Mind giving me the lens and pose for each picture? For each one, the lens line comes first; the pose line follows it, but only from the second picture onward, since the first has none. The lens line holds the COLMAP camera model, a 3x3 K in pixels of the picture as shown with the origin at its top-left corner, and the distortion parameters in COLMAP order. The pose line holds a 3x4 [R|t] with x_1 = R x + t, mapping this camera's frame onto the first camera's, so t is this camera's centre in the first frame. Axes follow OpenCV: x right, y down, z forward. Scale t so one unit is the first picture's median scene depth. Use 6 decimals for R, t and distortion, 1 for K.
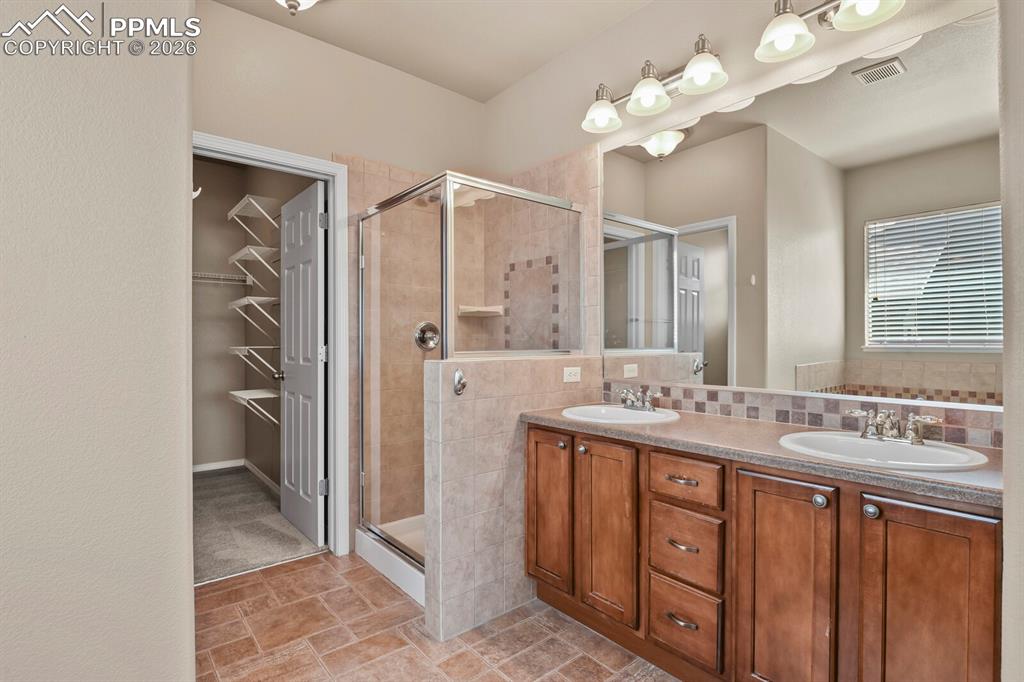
lens RADIAL K [[498.6, 0, 510.3], [0, 498.6, 340.5], [0, 0, 1]] dist [-0.013372, -0.001354]
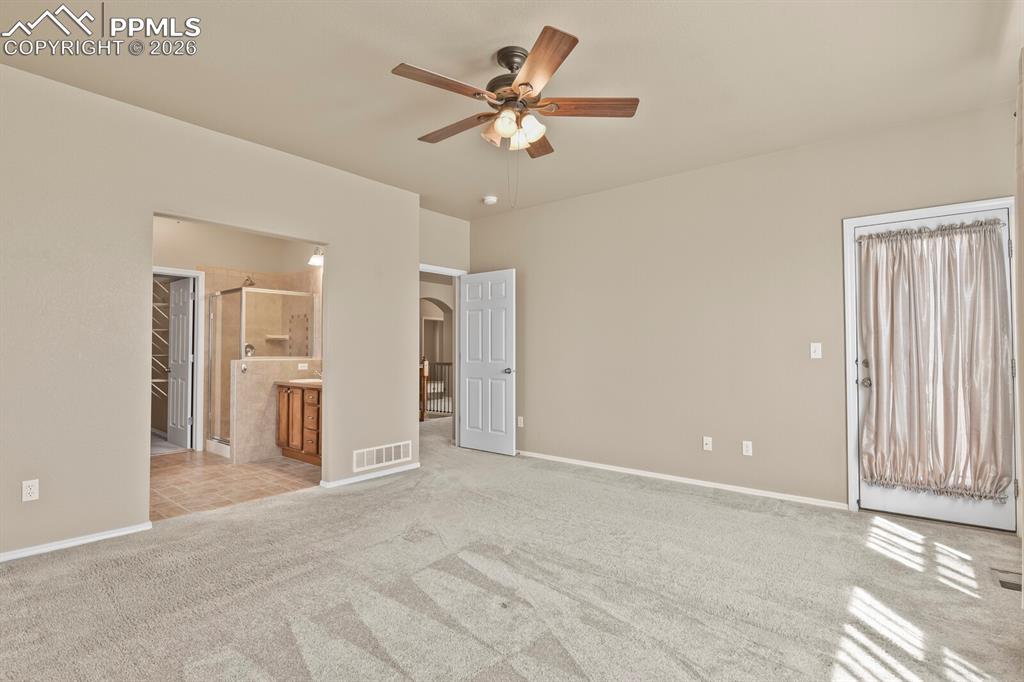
lens RADIAL K [[498.6, 0, 510.3], [0, 498.6, 340.5], [0, 0, 1]] dist [-0.013372, -0.001354]
pose [[0.982741, 0.007128, 0.184848, 0.604740], [-0.003514, 0.999796, -0.019871, -0.013068], [-0.184952, 0.018878, 0.982566, -1.415051]]
